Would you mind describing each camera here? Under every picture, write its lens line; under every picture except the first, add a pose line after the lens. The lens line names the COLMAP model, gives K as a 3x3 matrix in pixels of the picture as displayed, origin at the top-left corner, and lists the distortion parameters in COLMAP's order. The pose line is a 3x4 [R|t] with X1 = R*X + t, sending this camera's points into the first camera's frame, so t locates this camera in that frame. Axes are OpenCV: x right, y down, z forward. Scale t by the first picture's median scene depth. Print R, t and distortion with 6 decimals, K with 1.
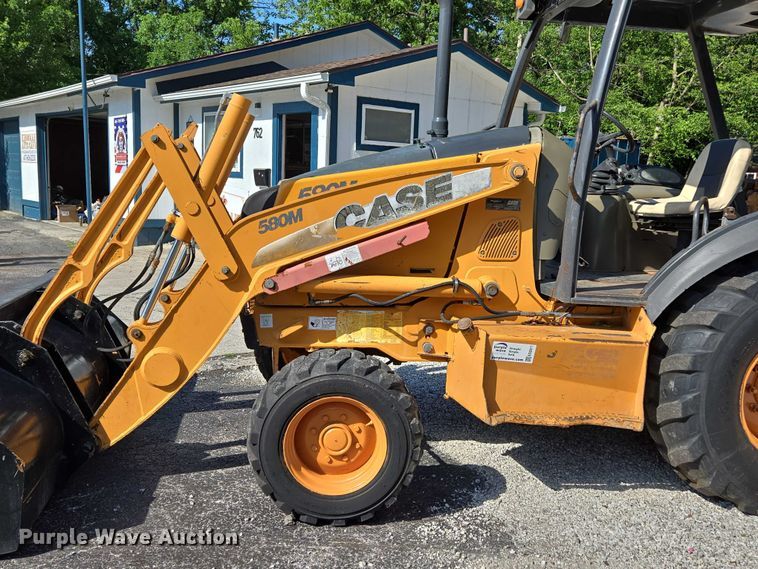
lens RADIAL K [[762.7, 0, 379.0], [0, 762.7, 284.5], [0, 0, 1]] dist [0.067704, -0.004692]
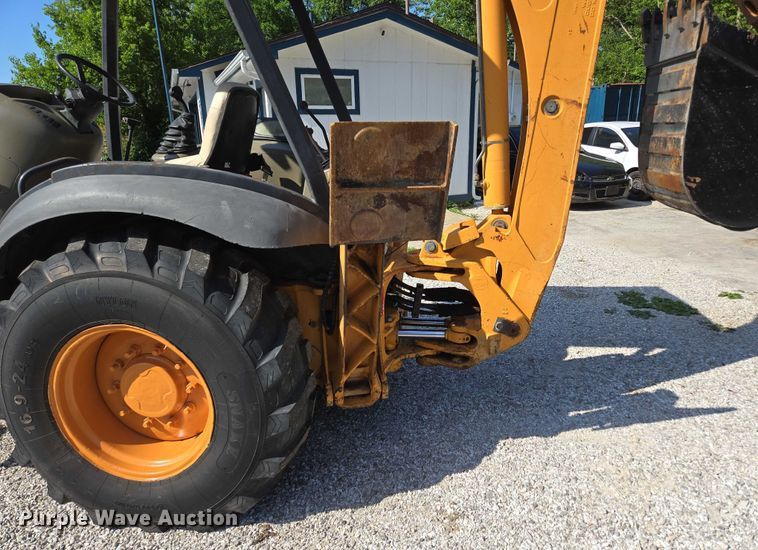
lens RADIAL K [[514.5, 0, 383.1], [0, 514.5, 293.5], [0, 0, 1]] dist [0.068793, -0.053328]
pose [[0.956633, 0.030787, -0.289665, 0.884250], [0.015351, 0.987689, 0.155675, -0.049878], [0.290892, -0.153370, 0.944383, 0.524566]]
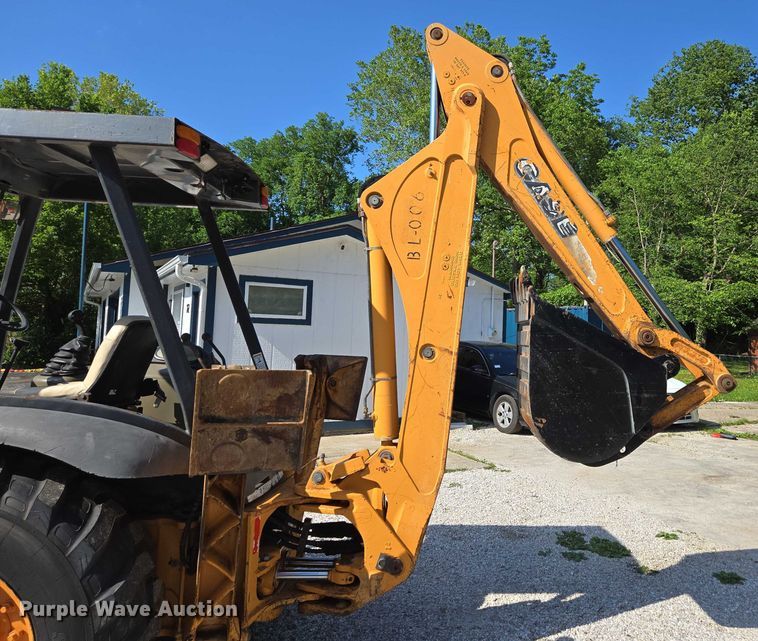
lens RADIAL K [[645.0, 0, 484.0], [0, 645.0, 292.2], [0, 0, 1]] dist [0.070088, -0.064678]
pose [[0.993905, -0.016676, -0.108972, 1.057270], [-0.006943, 0.977061, -0.212846, -0.061805], [0.110022, 0.212305, 0.970990, 0.335766]]
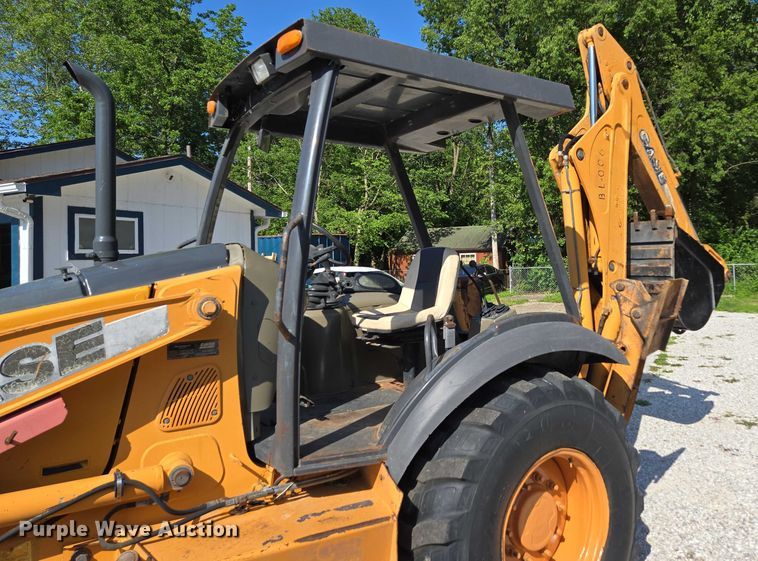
lens RADIAL K [[570.3, 0, 433.1], [0, 570.3, 247.1], [0, 0, 1]] dist [0.086408, -0.078357]
pose [[0.890612, -0.048003, 0.452222, 0.119228], [0.120749, 0.983680, -0.133389, -0.098618], [-0.438439, 0.173403, 0.881874, 0.379173]]
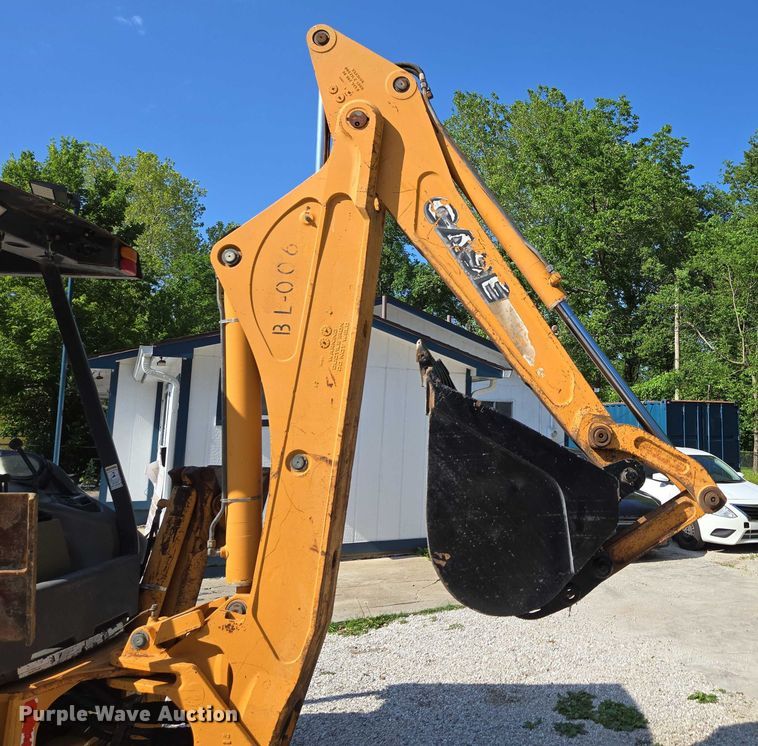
lens RADIAL K [[729.7, 0, 552.8], [0, 729.7, 348.9], [0, 0, 1]] dist [0.069148, -0.056736]
pose [[0.989522, -0.038069, -0.139276, 1.234006], [-0.000119, 0.964400, -0.264449, -0.082961], [0.144385, 0.261695, 0.954290, 0.506310]]
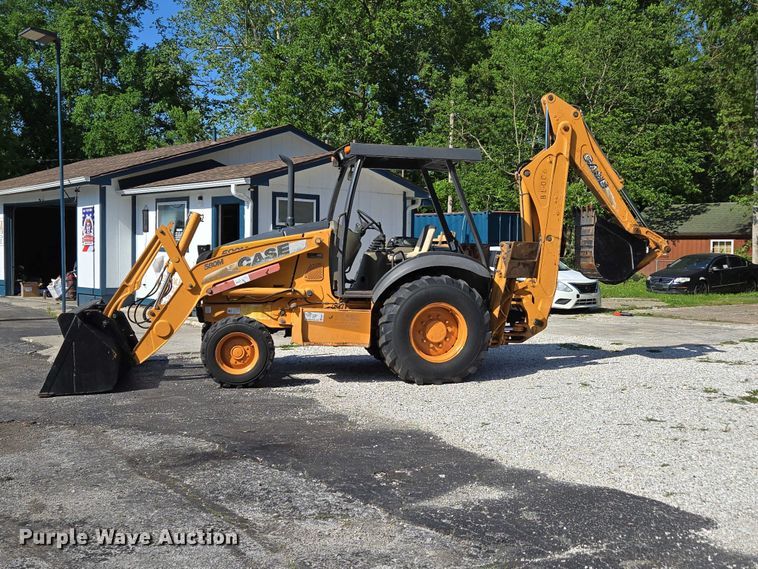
lens RADIAL K [[915.3, 0, 386.6], [0, 915.3, 288.0], [0, 0, 1]] dist [0.090274, -0.021859]
pose [[0.998535, -0.026513, 0.047169, 0.240882], [0.031206, 0.994324, -0.101715, 0.265686], [-0.044205, 0.103038, 0.993695, -1.644779]]
